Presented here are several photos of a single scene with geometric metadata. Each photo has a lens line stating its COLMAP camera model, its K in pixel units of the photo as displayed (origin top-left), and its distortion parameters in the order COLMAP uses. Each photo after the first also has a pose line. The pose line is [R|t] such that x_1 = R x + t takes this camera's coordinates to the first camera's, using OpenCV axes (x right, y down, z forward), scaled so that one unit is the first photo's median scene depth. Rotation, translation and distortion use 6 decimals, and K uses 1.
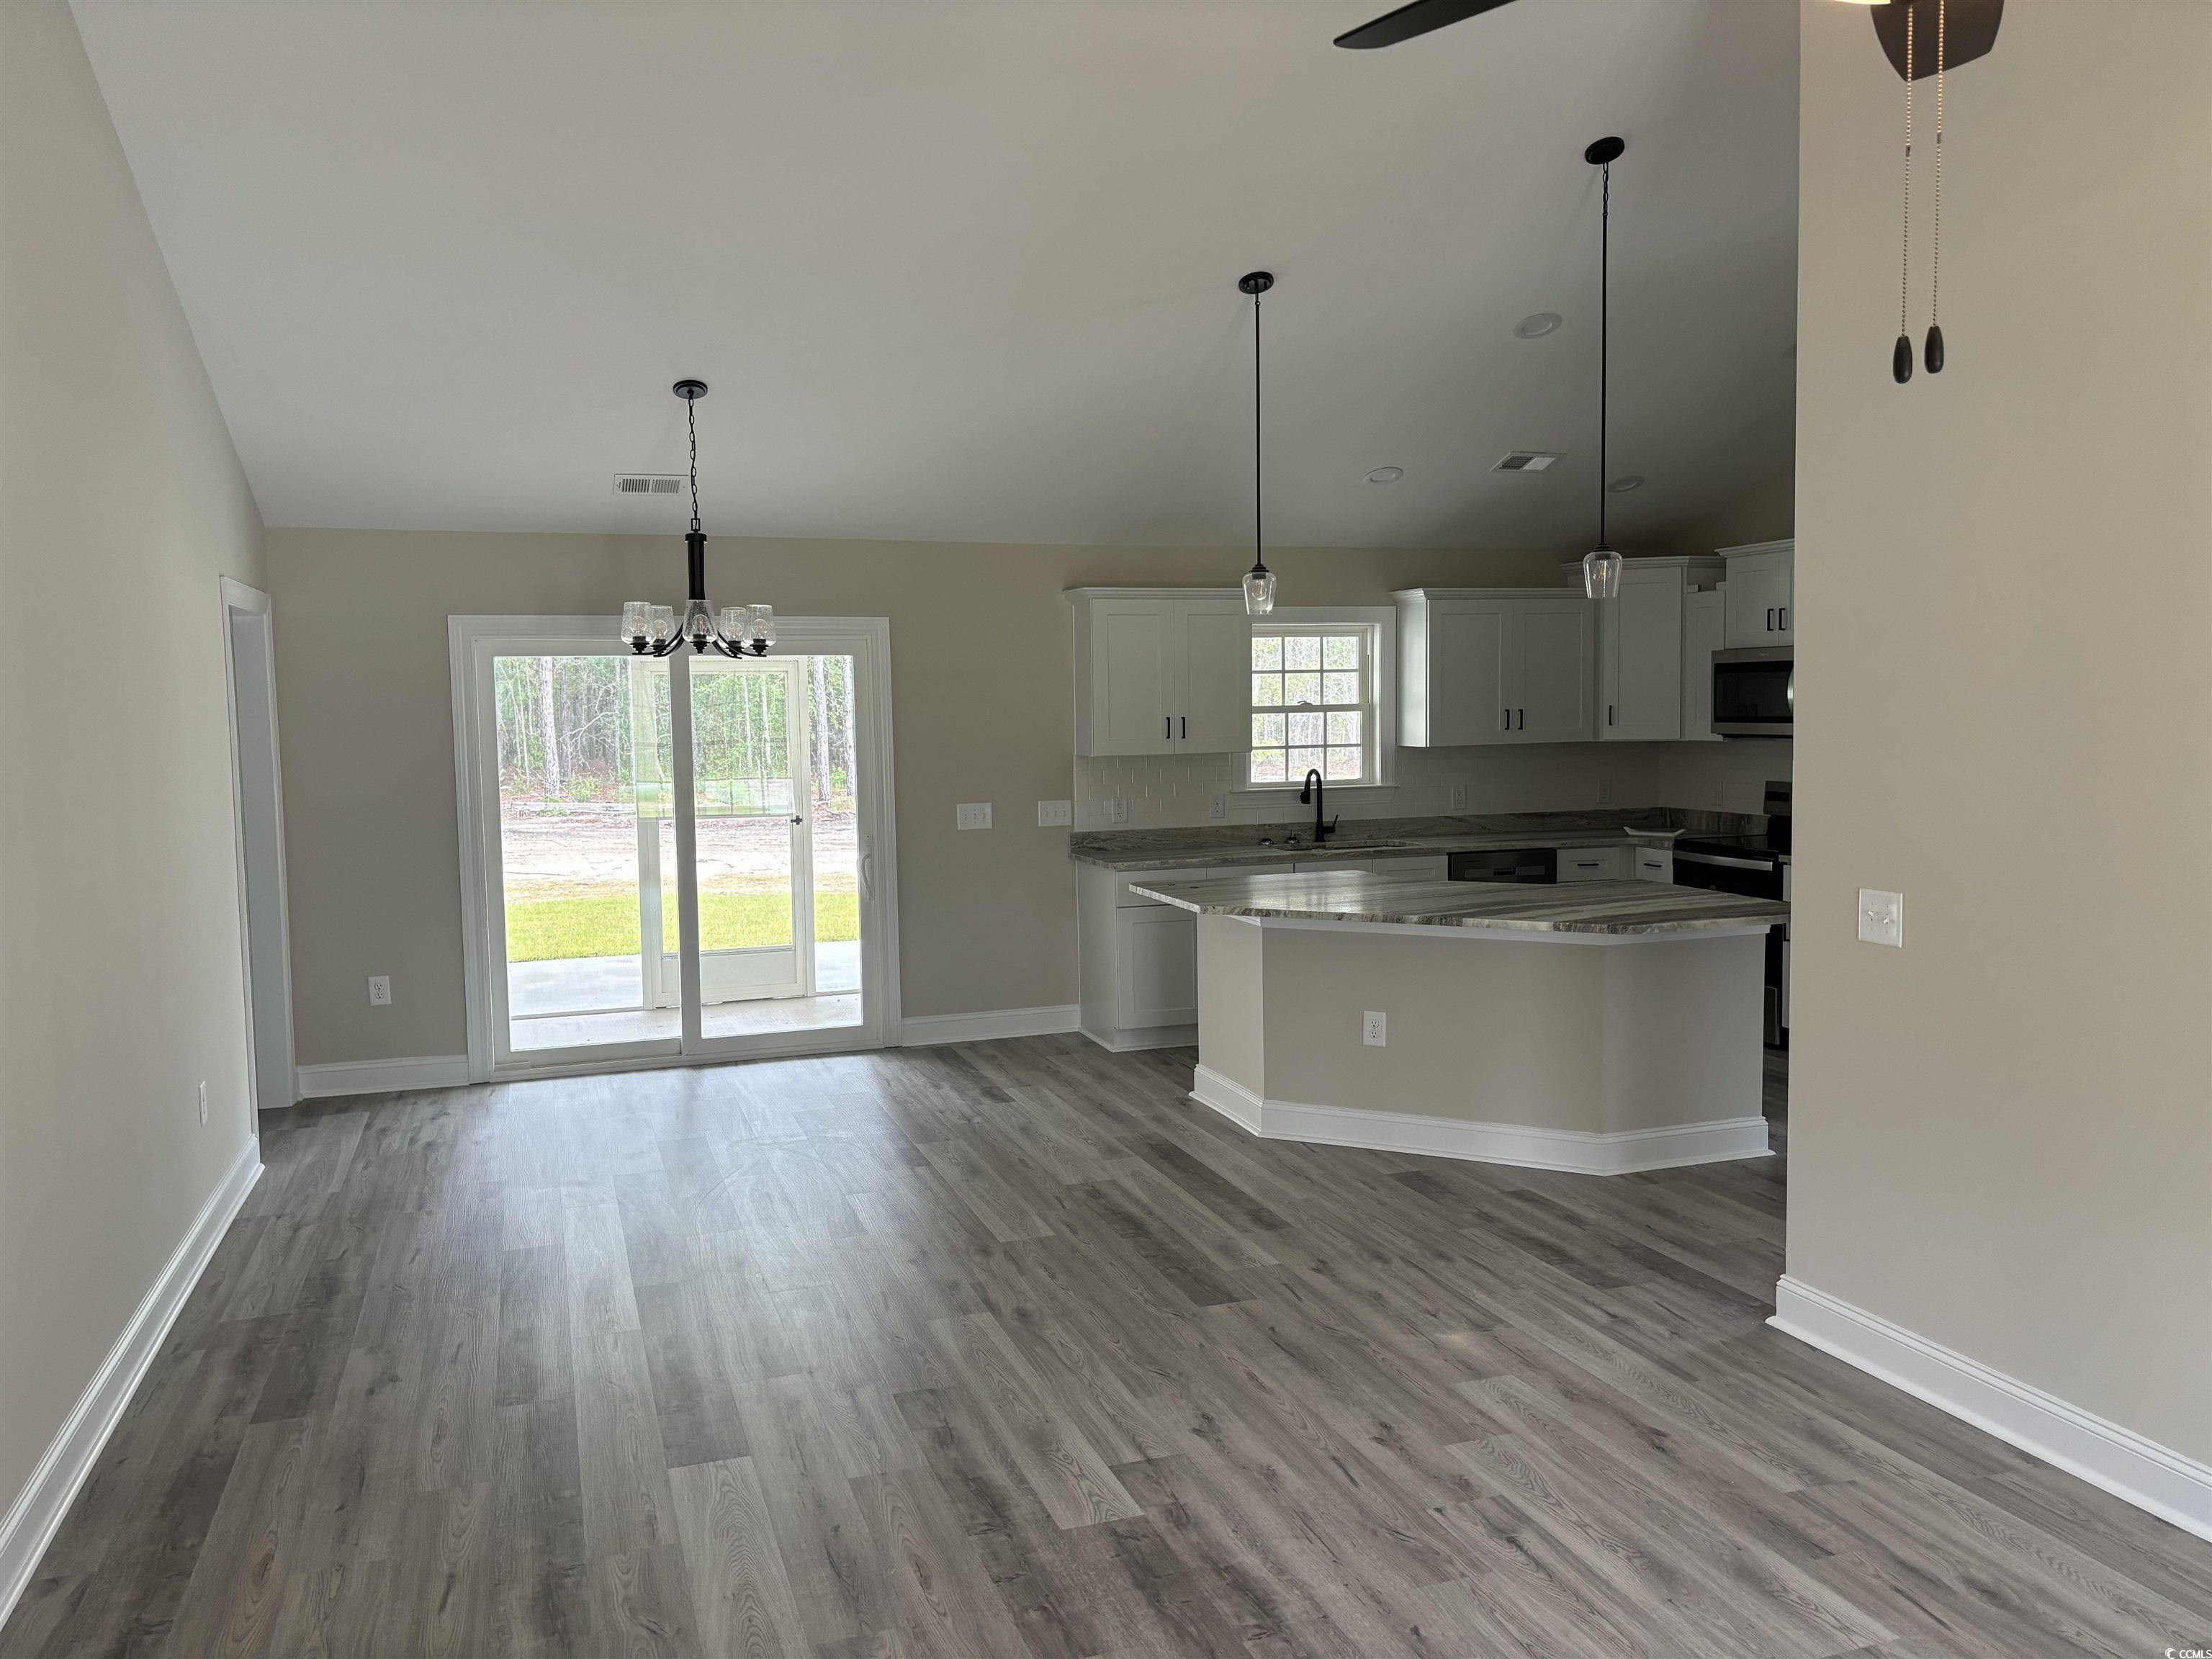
lens RADIAL K [[1646.3, 0, 1097.1], [0, 1646.3, 823.8], [0, 0, 1]] dist [0.039293, -0.017669]
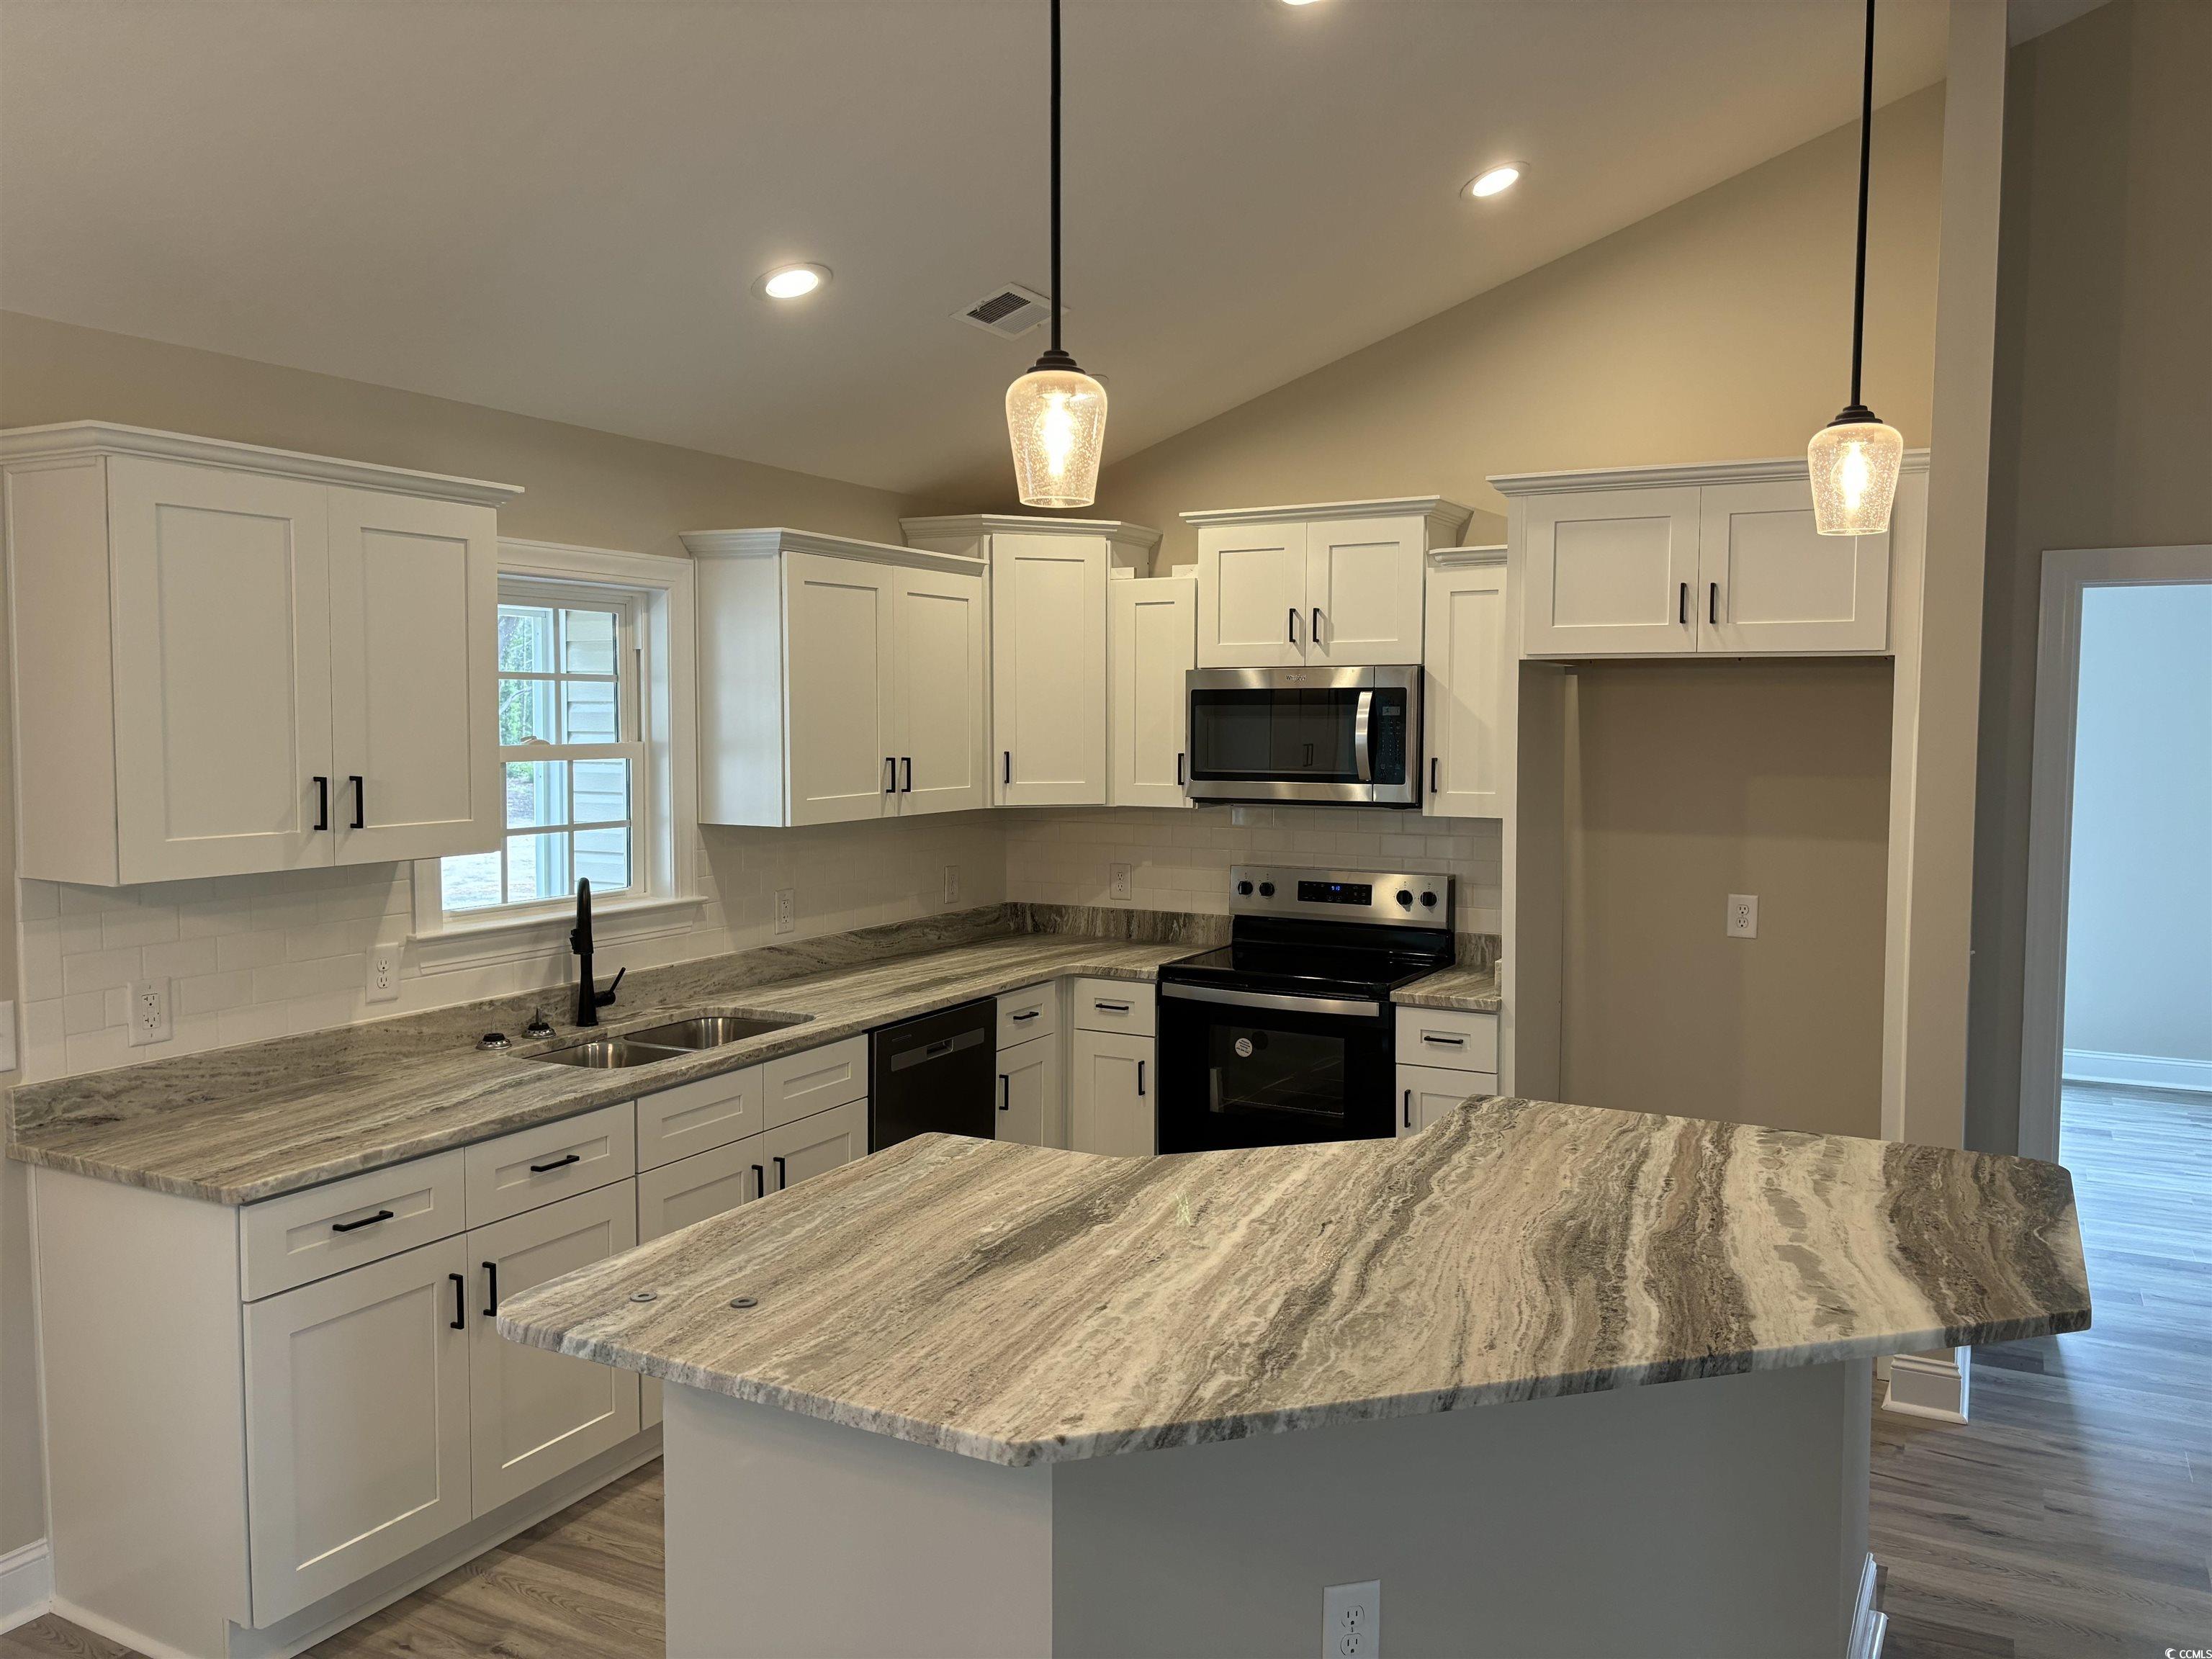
lens RADIAL K [[1646.3, 0, 1121.1], [0, 1646.3, 833.4], [0, 0, 1]] dist [0.039293, -0.017669]
pose [[0.725438, -0.030789, 0.687598, -0.126191], [0.035007, 0.999357, 0.007815, -0.064087], [-0.687396, 0.018401, 0.726049, 0.762165]]
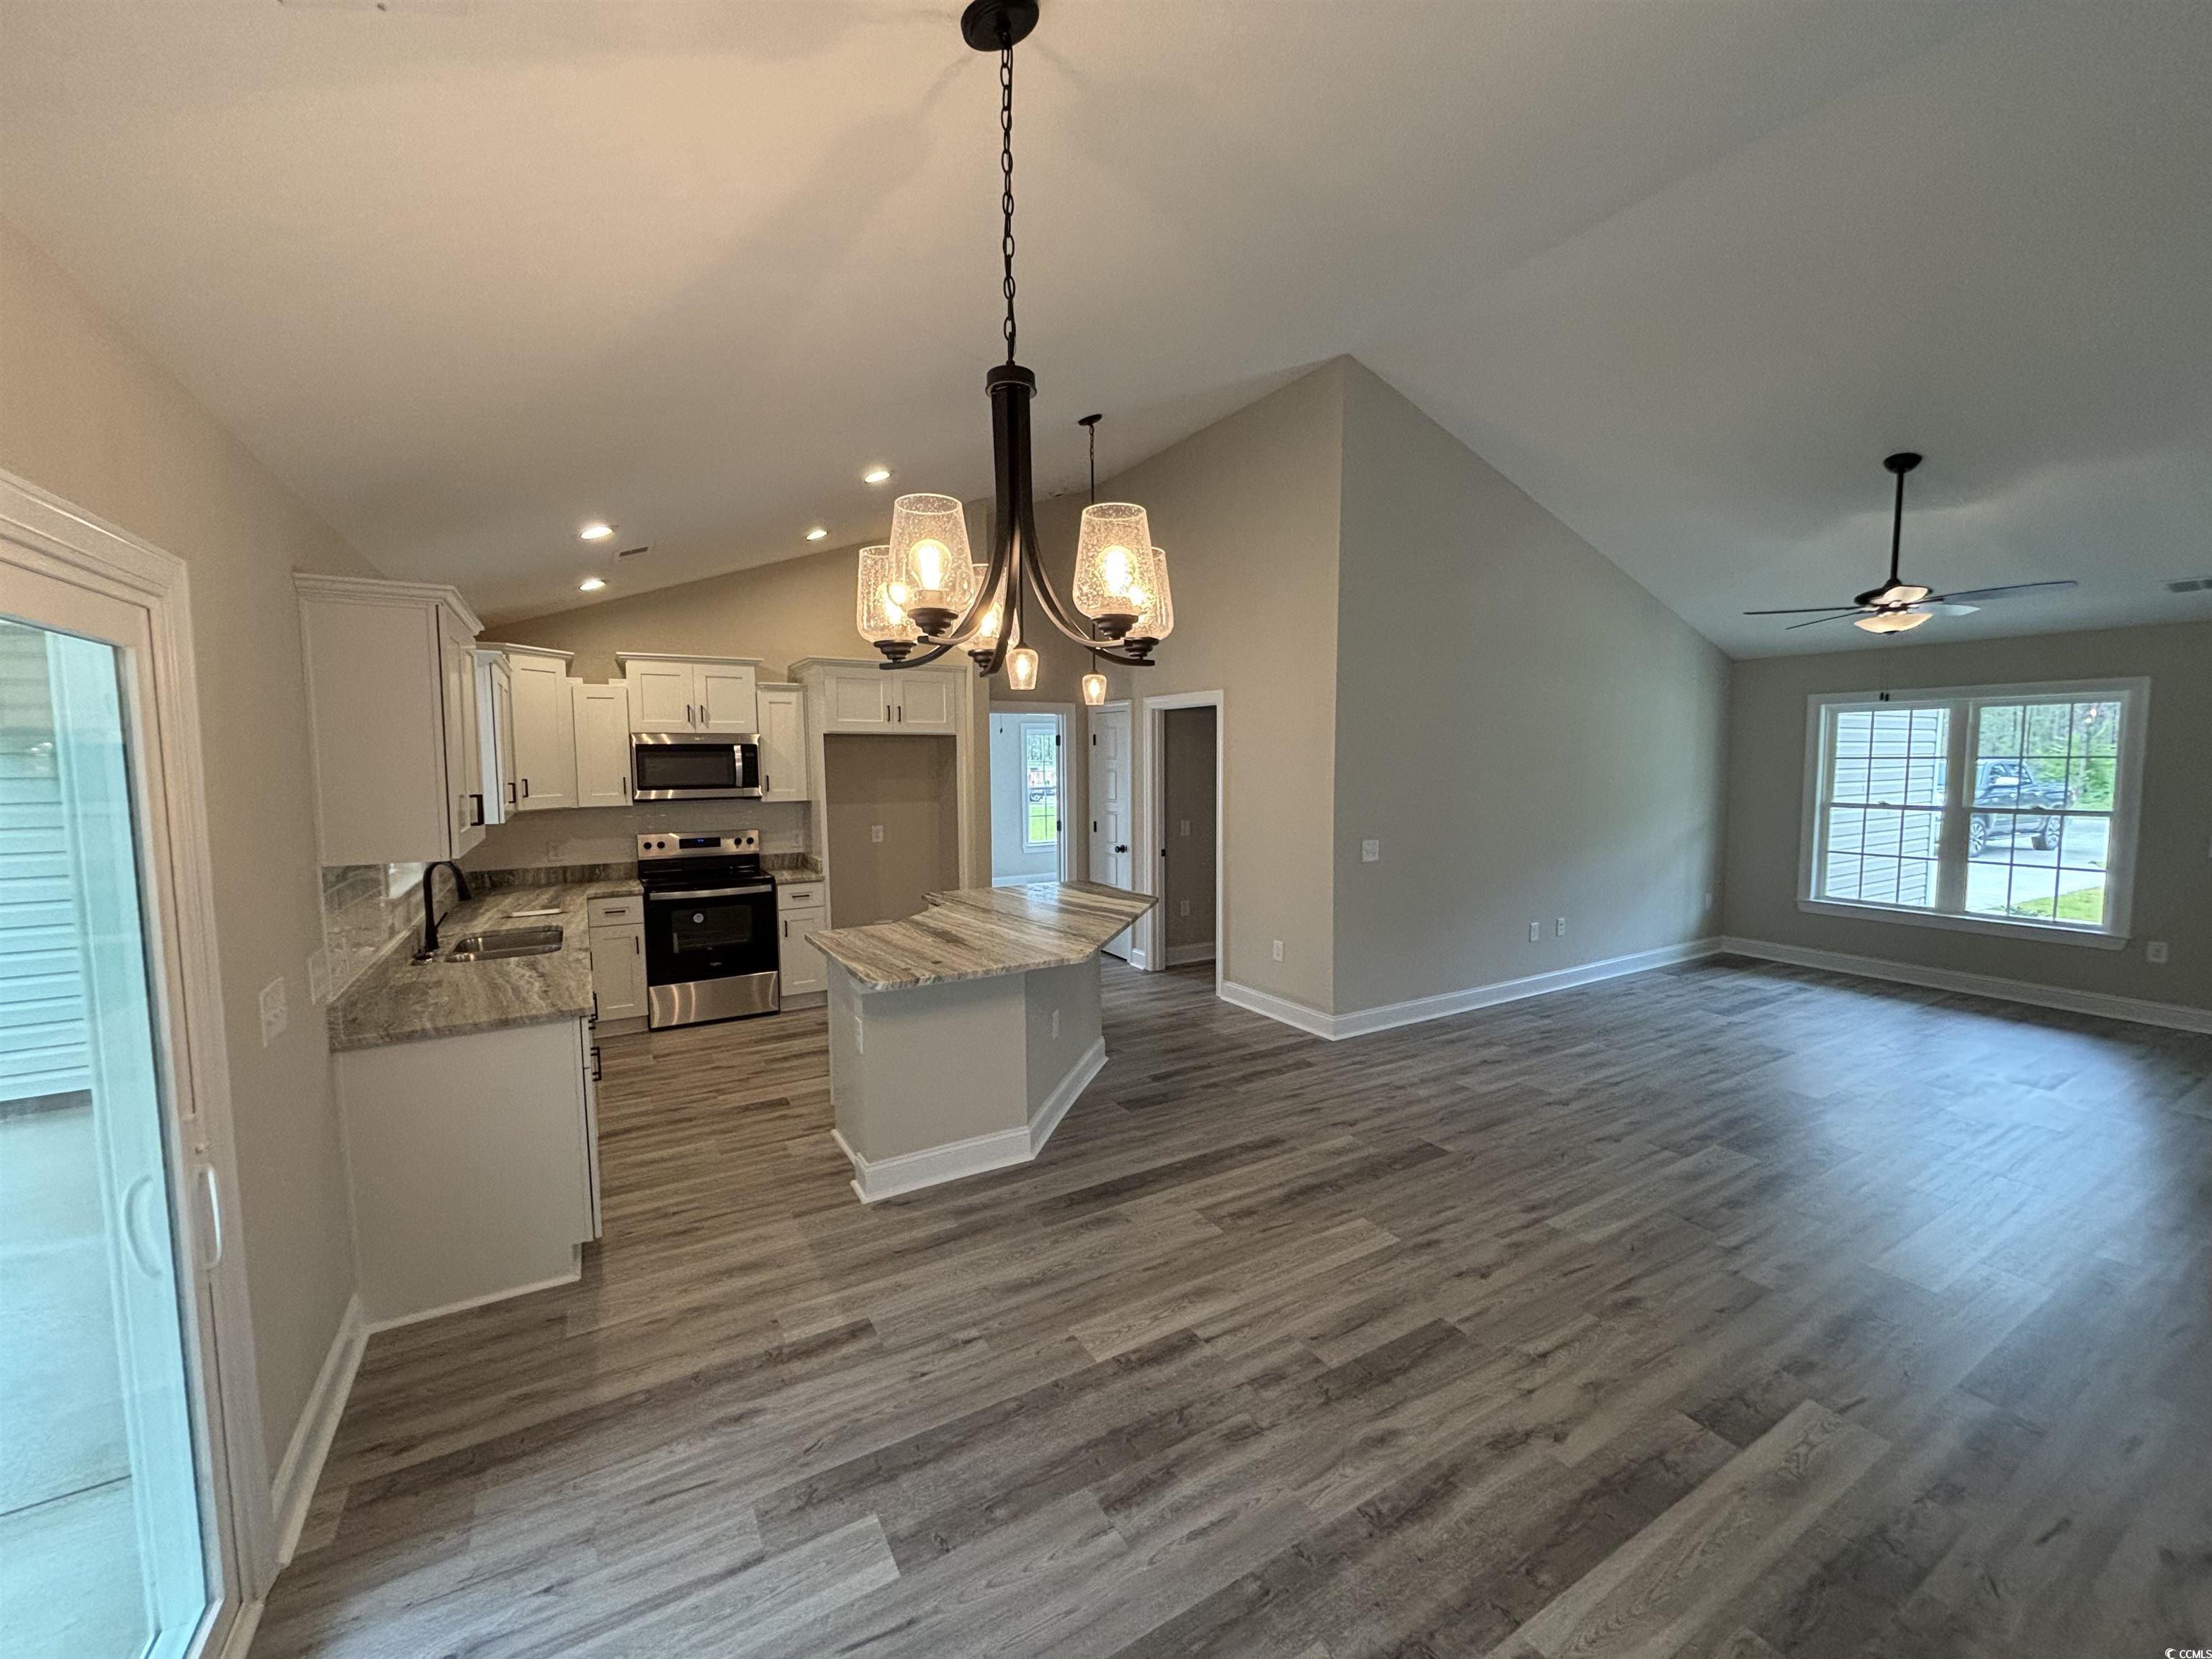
lens RADIAL K [[886.3, 0, 1106.5], [0, 886.3, 836.9], [0, 0, 1]] dist [0.004195, 0.000041]
pose [[-0.201199, -0.072759, 0.976844, -0.503526], [0.080757, 0.992611, 0.090567, -0.081418], [-0.976216, 0.097110, -0.193837, 1.085411]]
